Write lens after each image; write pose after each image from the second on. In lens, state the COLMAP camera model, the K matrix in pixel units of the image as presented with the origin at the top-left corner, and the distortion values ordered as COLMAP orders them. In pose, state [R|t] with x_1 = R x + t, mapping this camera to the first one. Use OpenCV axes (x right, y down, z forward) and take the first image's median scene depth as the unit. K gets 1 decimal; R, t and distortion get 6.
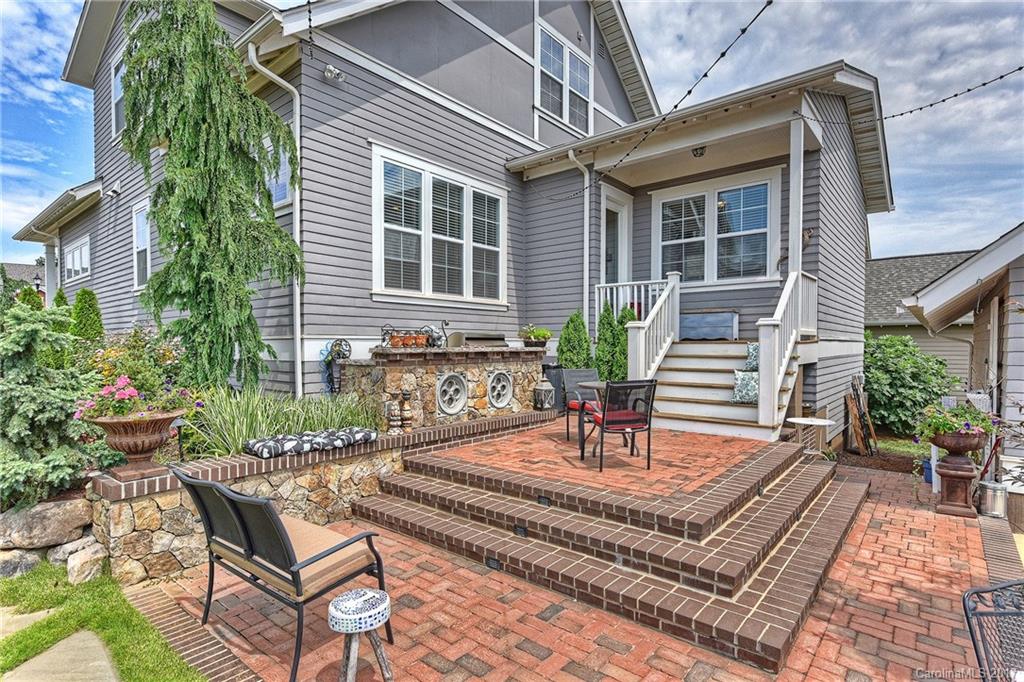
lens RADIAL K [[522.9, 0, 494.2], [0, 522.9, 356.5], [0, 0, 1]] dist [0.000187, -0.002391]
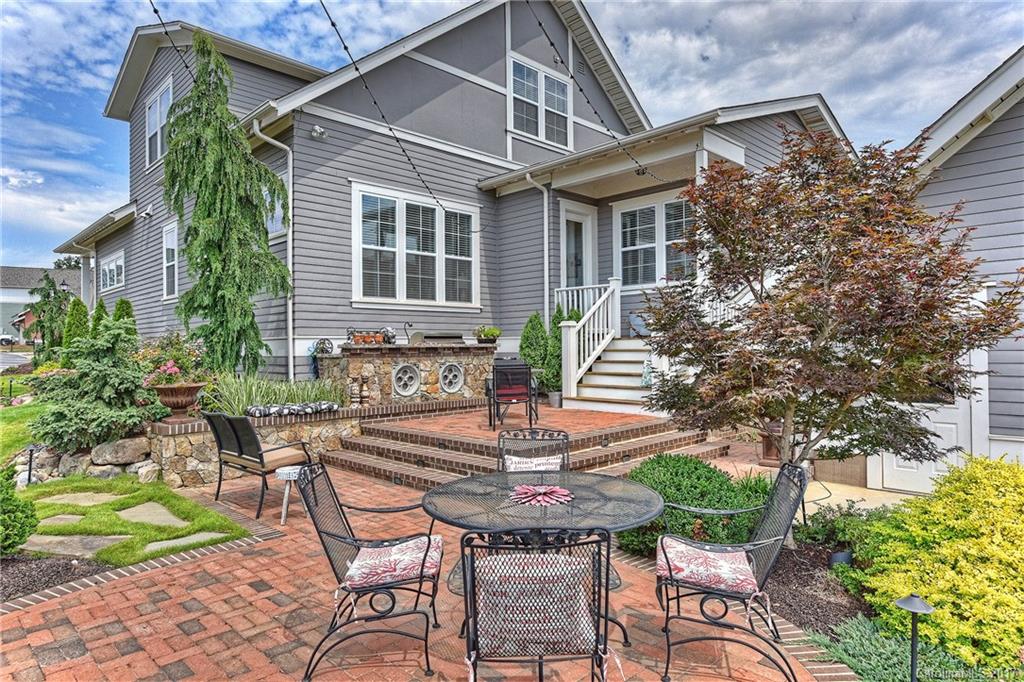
lens RADIAL K [[619.6, 0, 513.5], [0, 619.6, 340.7], [0, 0, 1]] dist [-0.002460, 0.001822]
pose [[0.997392, -0.011565, -0.071238, 0.271905], [0.009238, 0.999416, -0.032905, 0.025564], [0.071577, 0.032161, 0.996916, -0.465574]]
